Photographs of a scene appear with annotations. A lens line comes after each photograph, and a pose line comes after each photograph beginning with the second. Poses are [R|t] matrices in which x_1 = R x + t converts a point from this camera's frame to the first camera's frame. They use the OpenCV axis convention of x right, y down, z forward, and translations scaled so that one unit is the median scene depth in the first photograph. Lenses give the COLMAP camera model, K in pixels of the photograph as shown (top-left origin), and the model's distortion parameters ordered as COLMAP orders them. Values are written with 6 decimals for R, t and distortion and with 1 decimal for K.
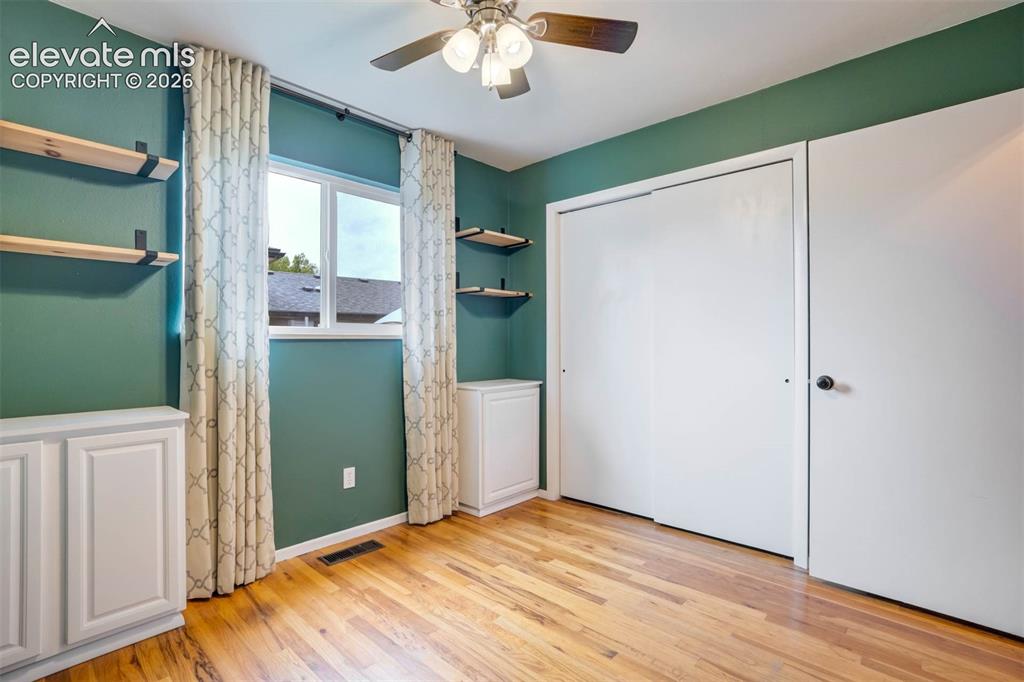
lens RADIAL K [[478.6, 0, 504.1], [0, 478.6, 342.0], [0, 0, 1]] dist [-0.064314, 0.028801]
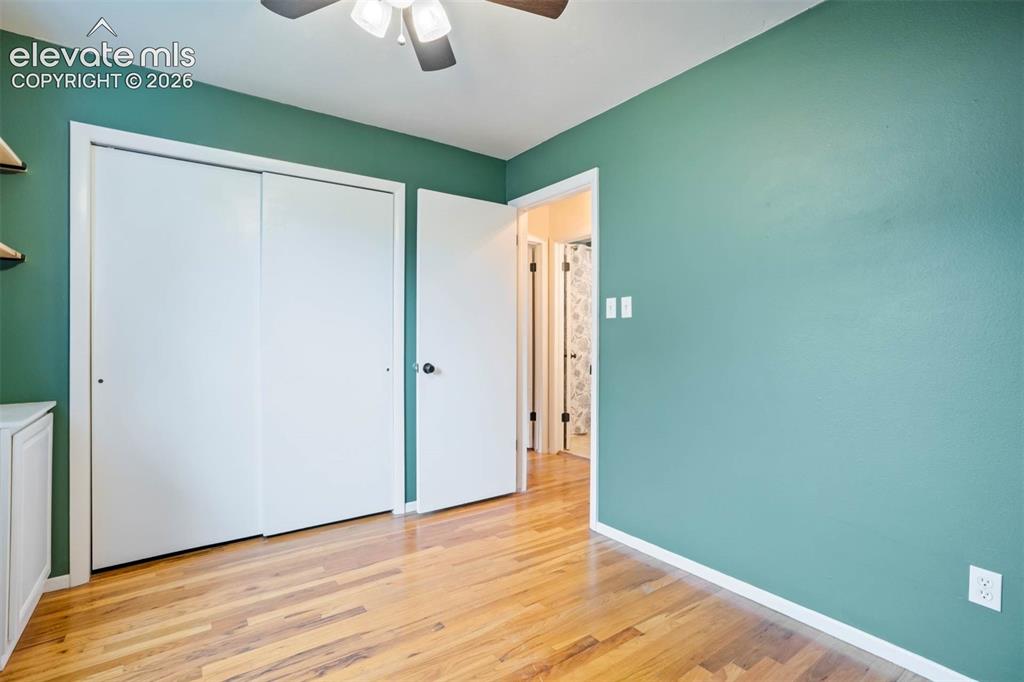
lens RADIAL K [[478.6, 0, 504.1], [0, 478.6, 342.0], [0, 0, 1]] dist [-0.064314, 0.028801]
pose [[0.199118, -0.009240, 0.979932, -0.531570], [-0.000537, 0.999954, 0.009538, -0.002908], [-0.979975, -0.002426, 0.199104, 0.418871]]
